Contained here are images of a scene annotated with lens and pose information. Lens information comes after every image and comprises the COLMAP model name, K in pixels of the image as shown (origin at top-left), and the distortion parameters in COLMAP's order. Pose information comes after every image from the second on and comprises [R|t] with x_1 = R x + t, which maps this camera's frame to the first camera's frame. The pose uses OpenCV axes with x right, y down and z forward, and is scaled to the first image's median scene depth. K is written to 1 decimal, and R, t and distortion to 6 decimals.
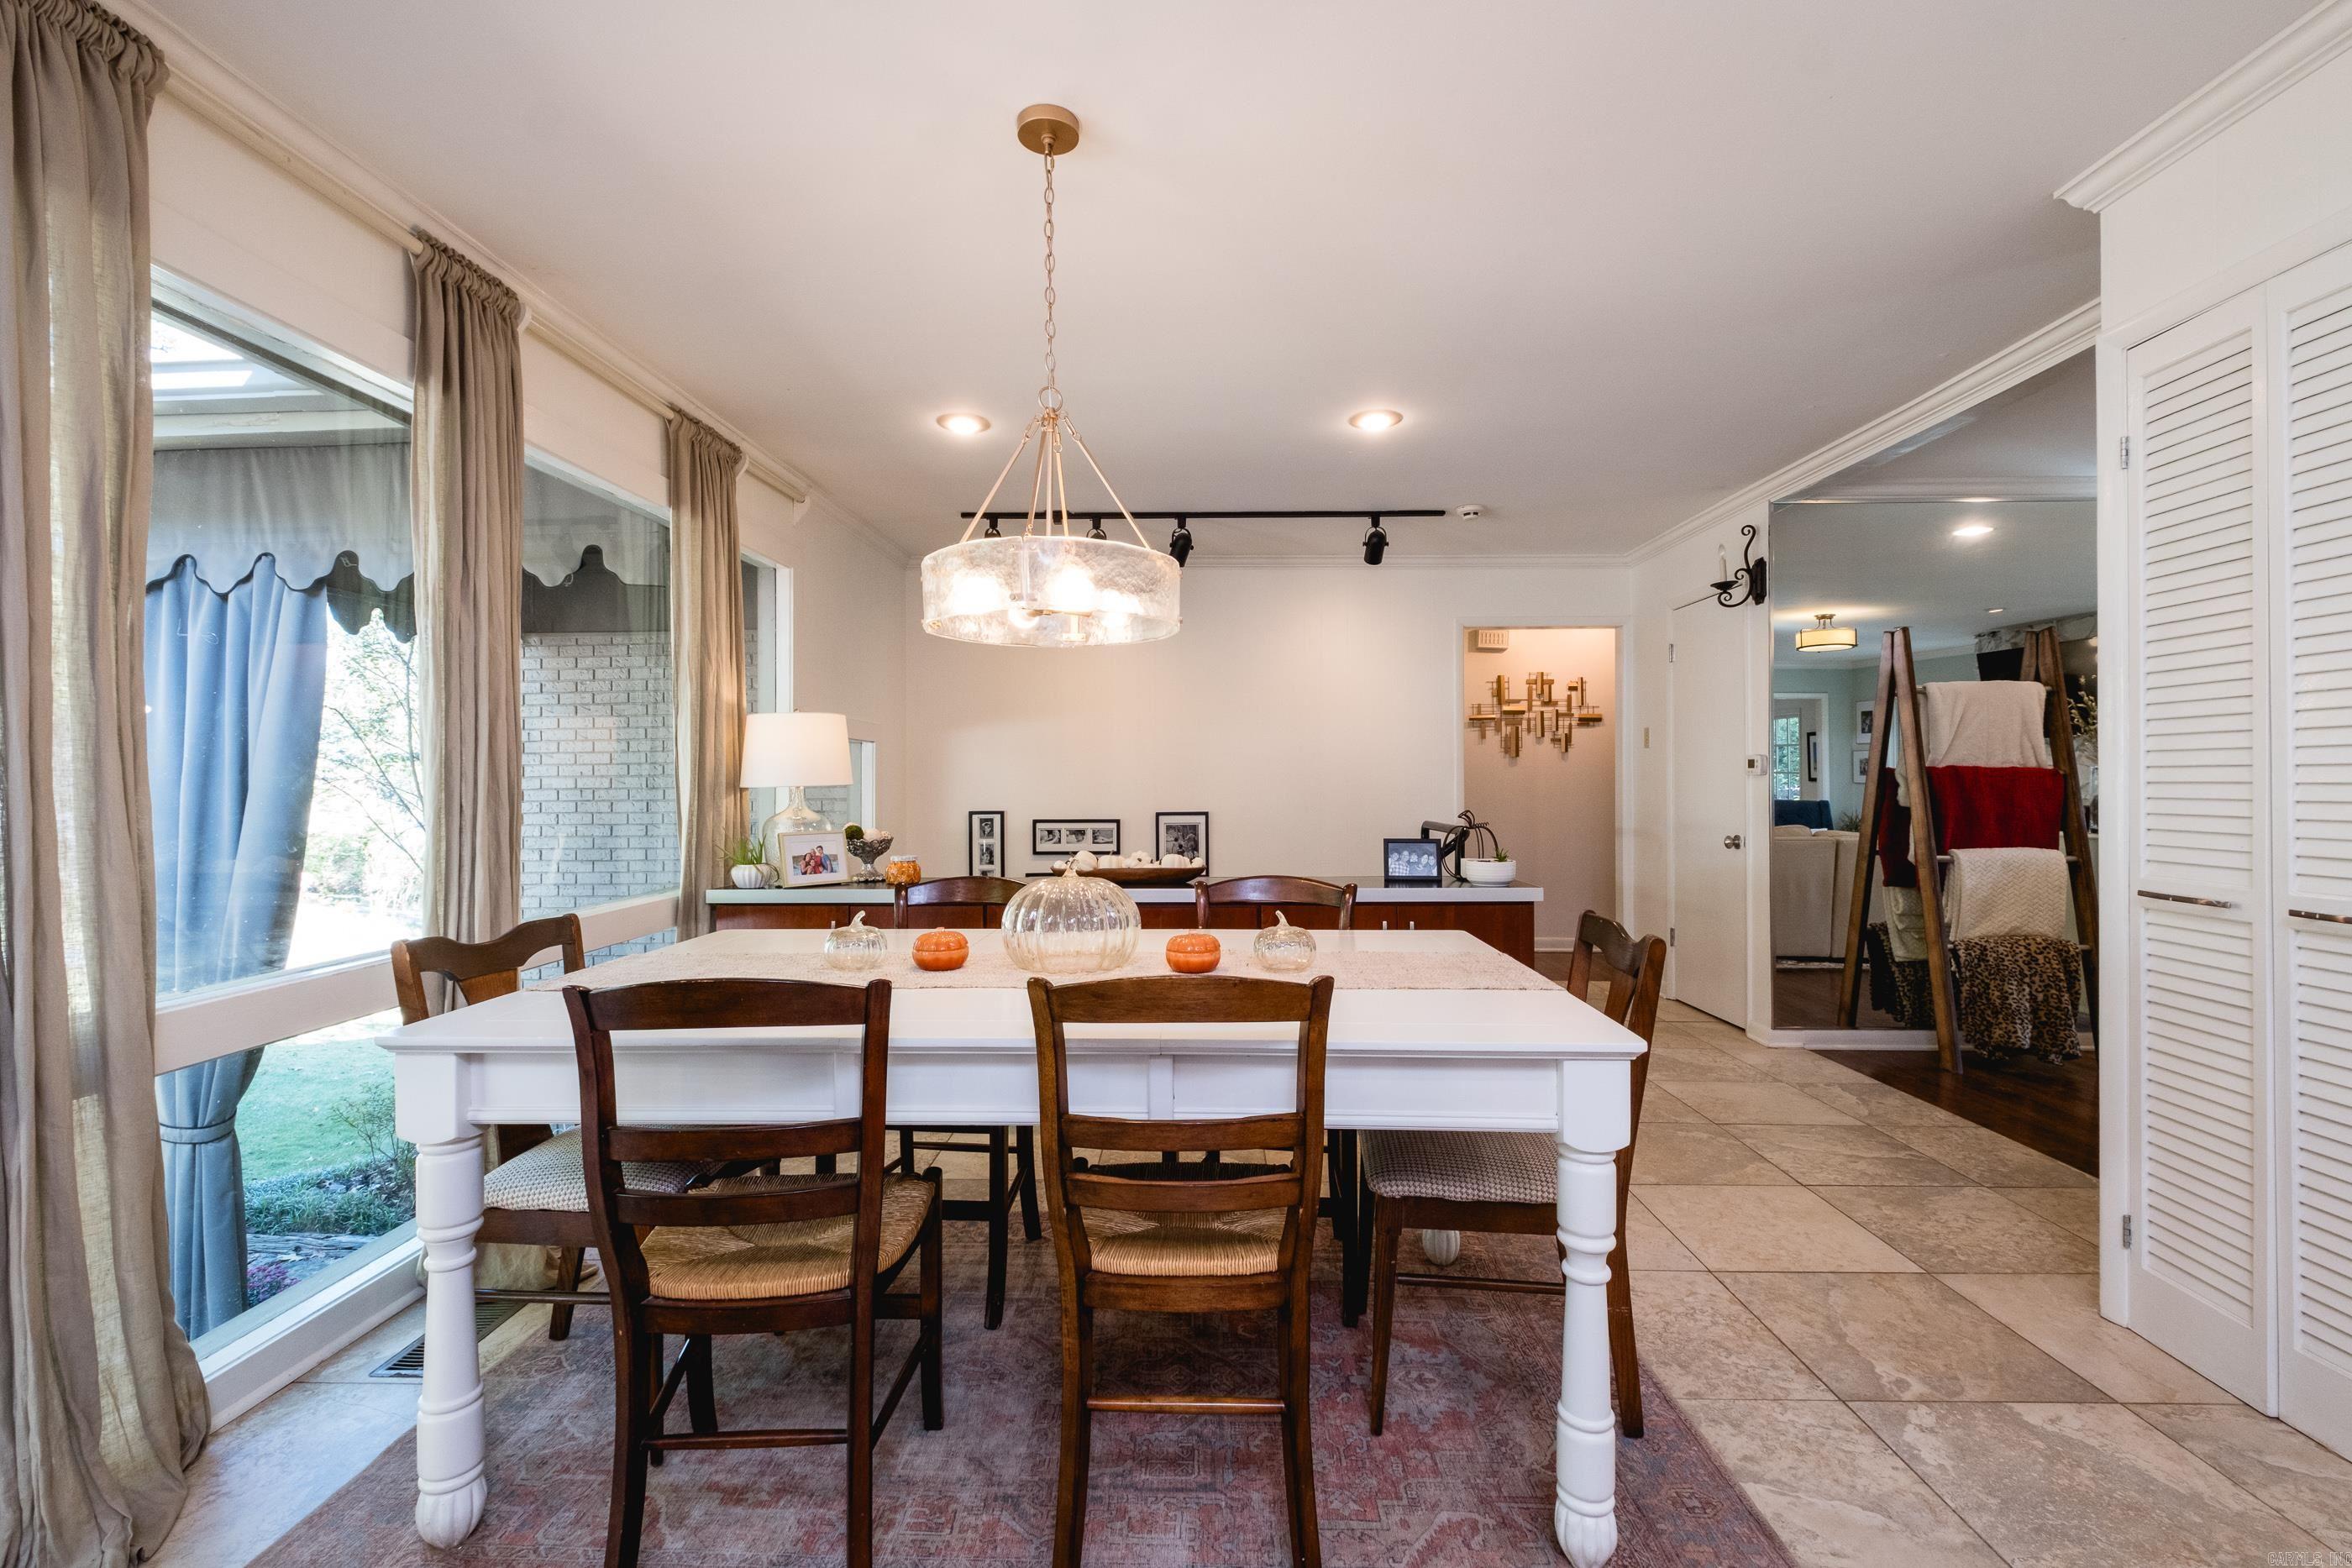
lens RADIAL K [[1028.4, 0, 1184.8], [0, 1028.4, 785.4], [0, 0, 1]] dist [0.006030, -0.004515]
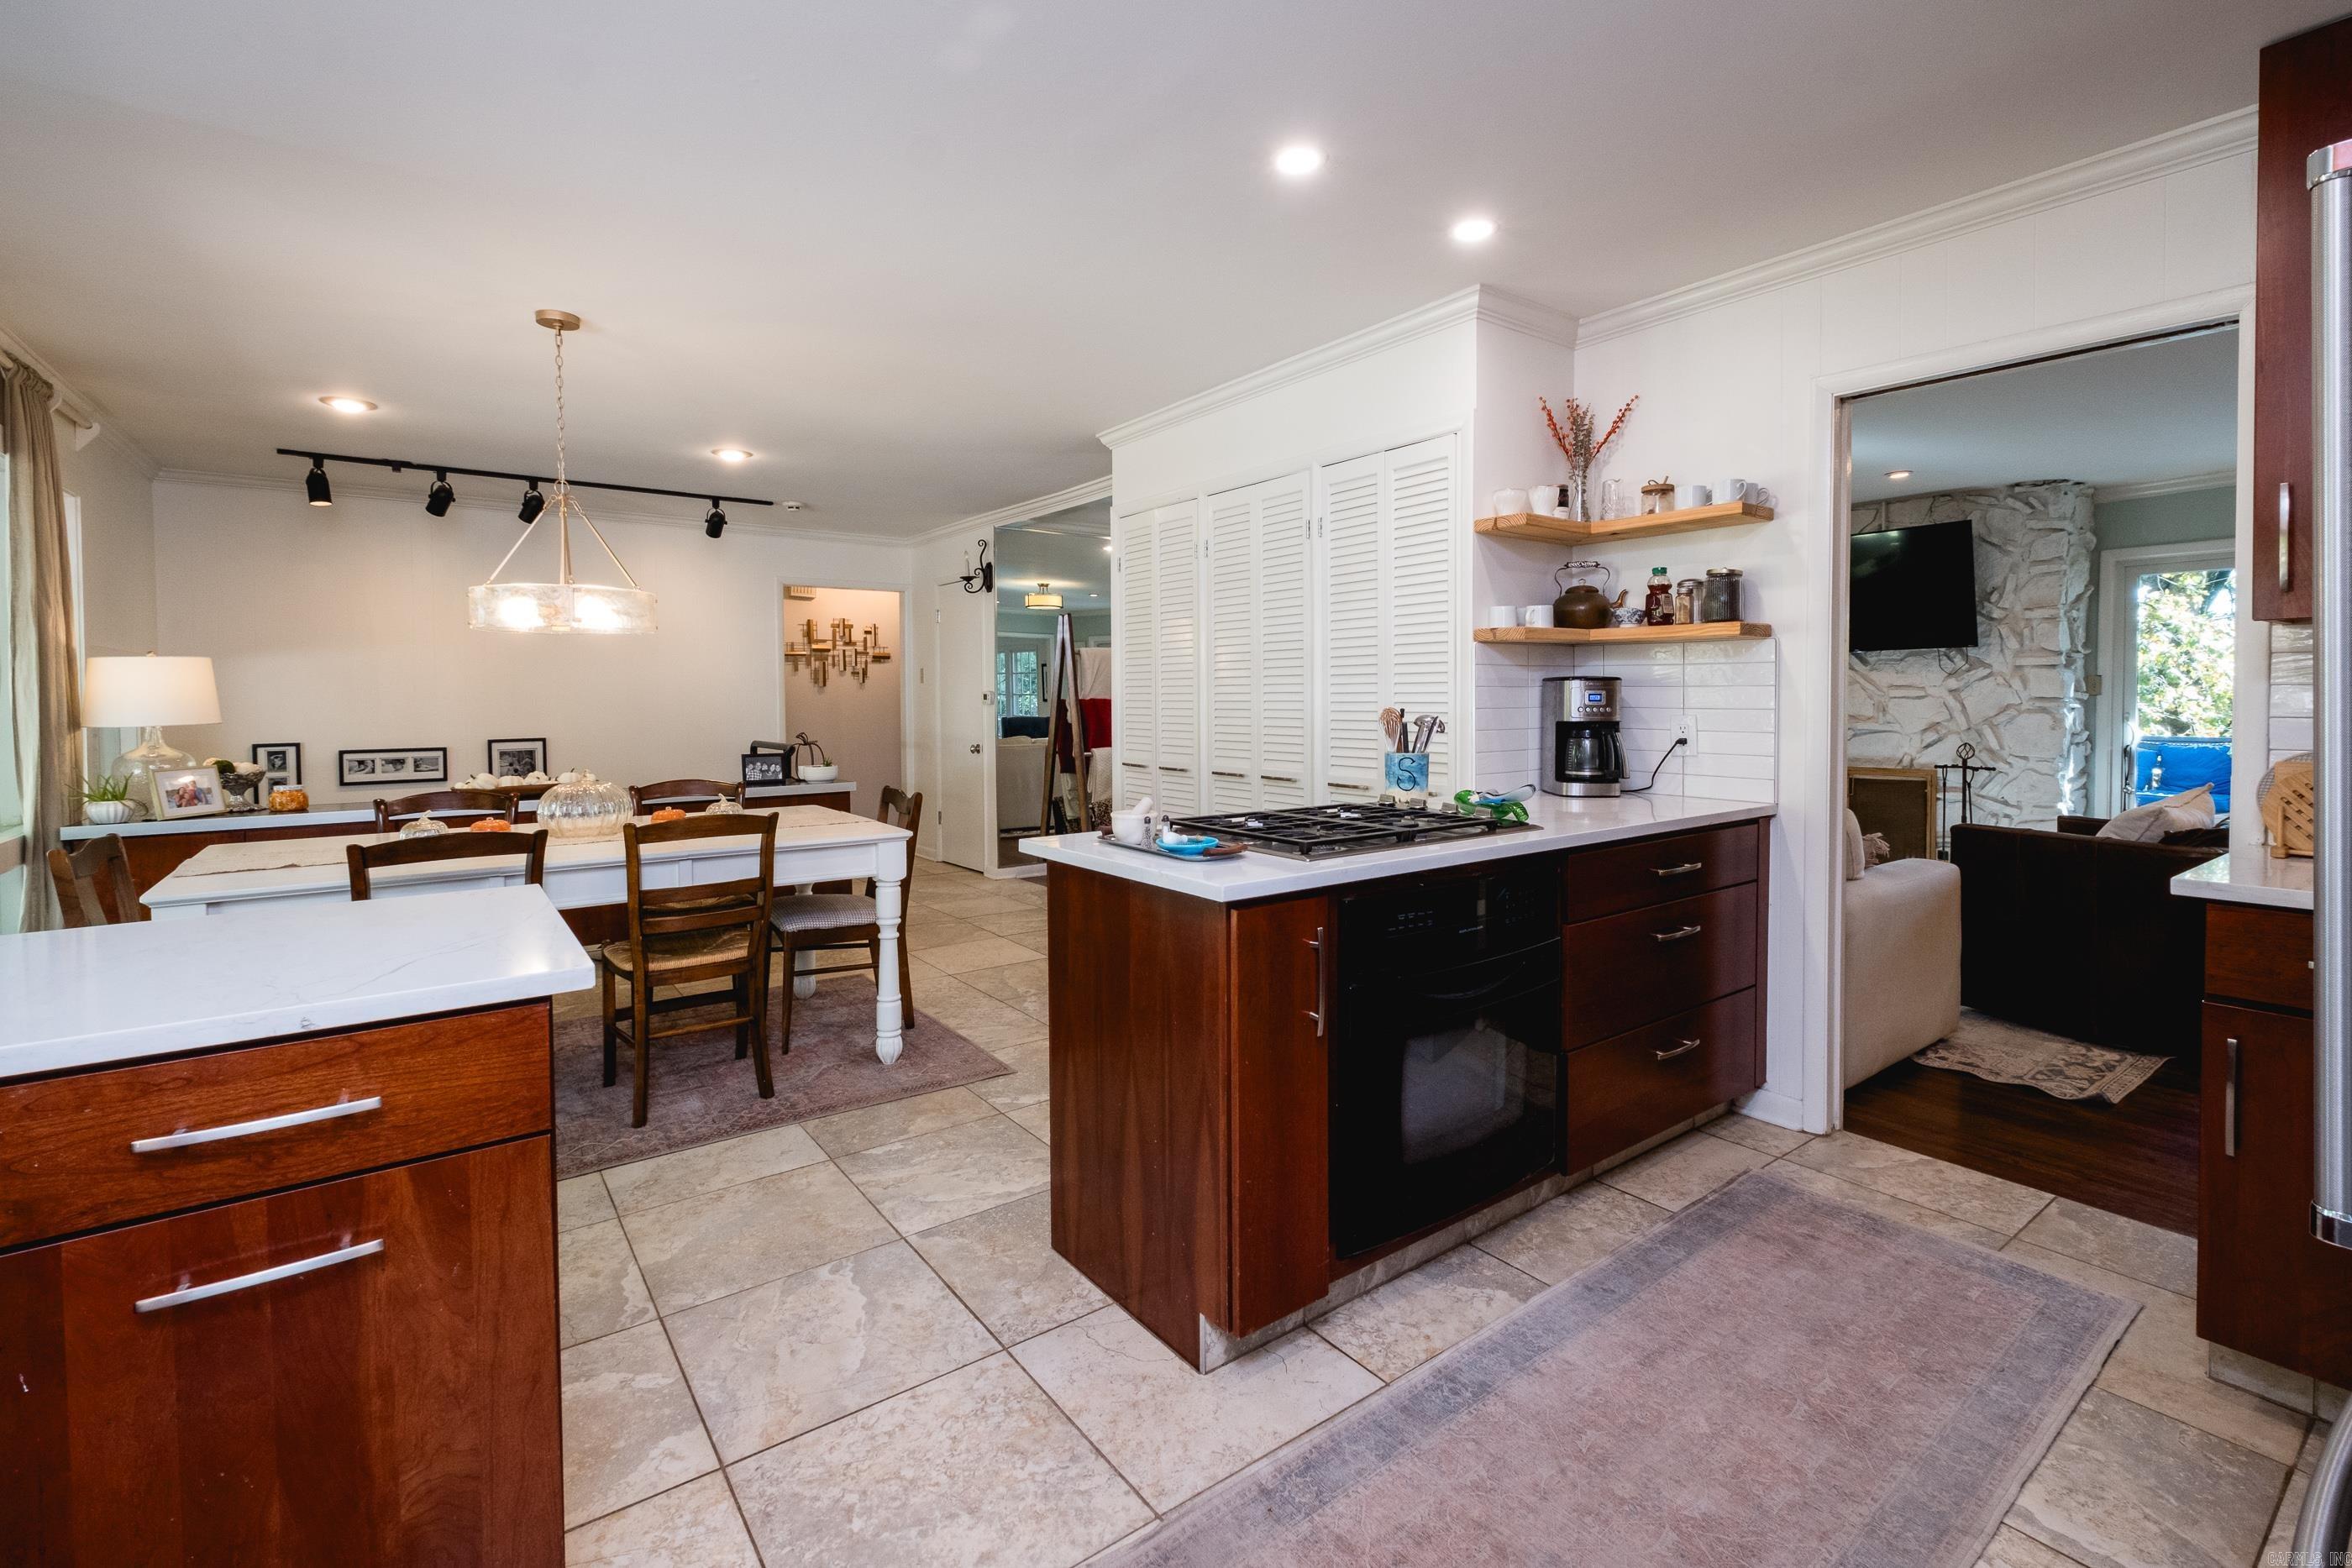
lens RADIAL K [[1028.4, 0, 1181.3], [0, 1028.4, 717.0], [0, 0, 1]] dist [0.006030, -0.004515]
pose [[0.788811, -0.014850, 0.614457, -0.164317], [0.004909, 0.999828, 0.017862, -0.017890], [-0.614617, -0.011073, 0.788748, -0.397176]]
